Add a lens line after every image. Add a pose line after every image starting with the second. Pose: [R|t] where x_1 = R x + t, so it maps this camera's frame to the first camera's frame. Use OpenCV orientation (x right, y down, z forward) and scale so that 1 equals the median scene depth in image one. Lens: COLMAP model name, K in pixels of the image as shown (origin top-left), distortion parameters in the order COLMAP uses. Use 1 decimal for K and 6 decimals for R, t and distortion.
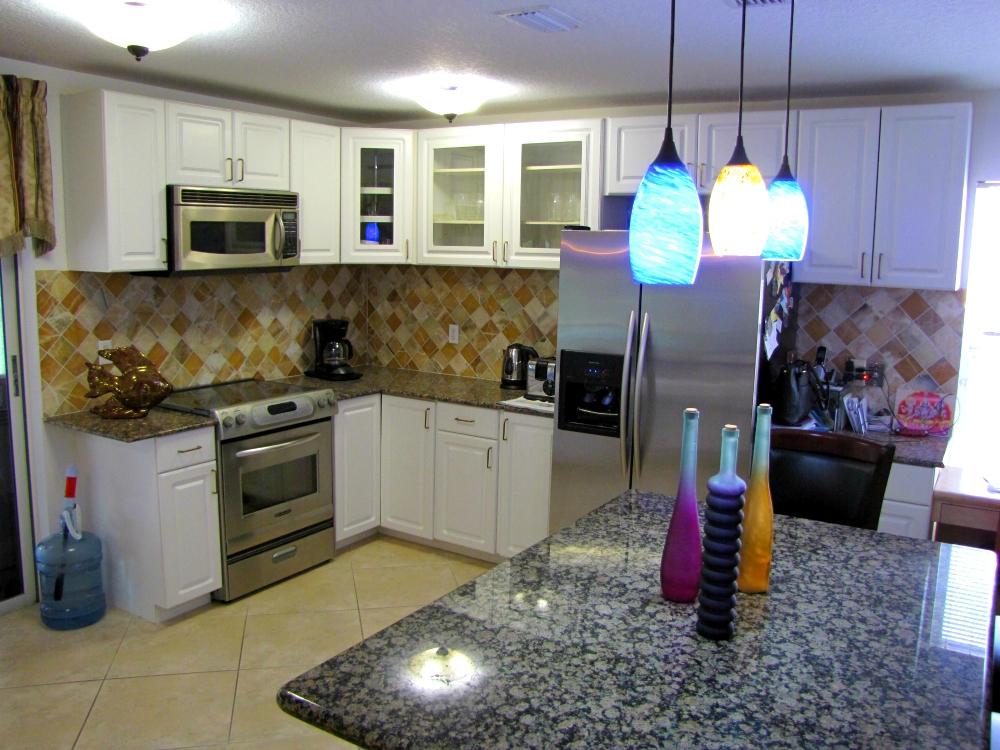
lens RADIAL K [[847.5, 0, 500.0], [0, 847.5, 375.0], [0, 0, 1]] dist [-0.168089, 0.137686]
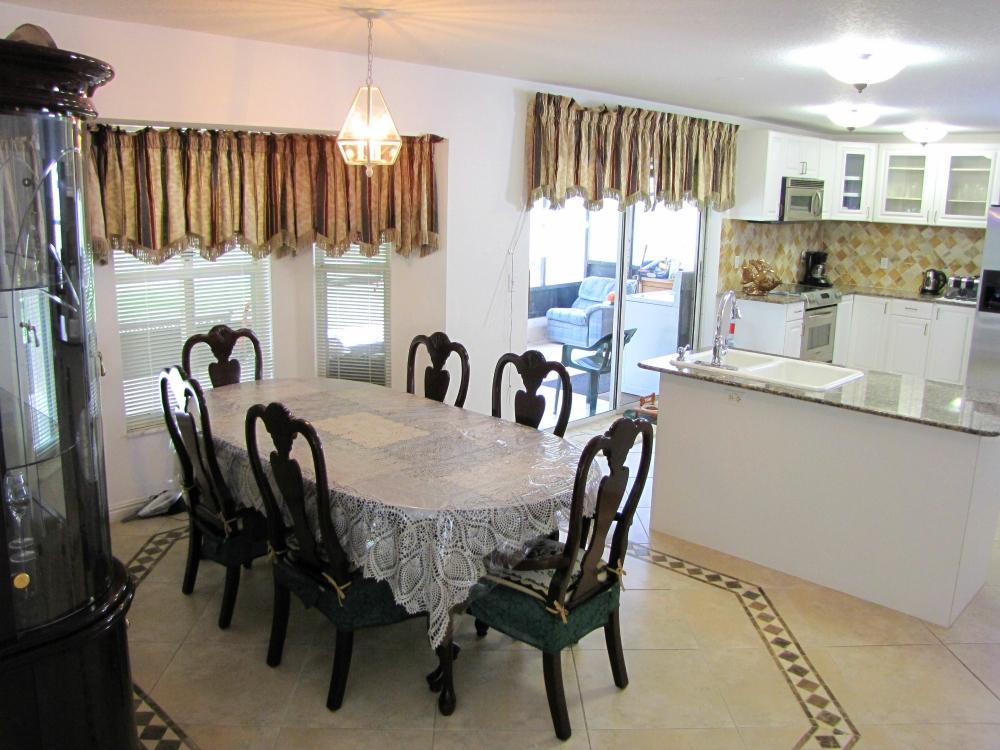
lens RADIAL K [[847.5, 0, 500.0], [0, 847.5, 375.0], [0, 0, 1]] dist [-0.168089, 0.137686]
pose [[0.977697, 0.049403, -0.204126, -0.510706], [-0.037319, 0.997339, 0.062634, 0.111793], [0.206677, -0.053619, 0.976939, -0.862984]]
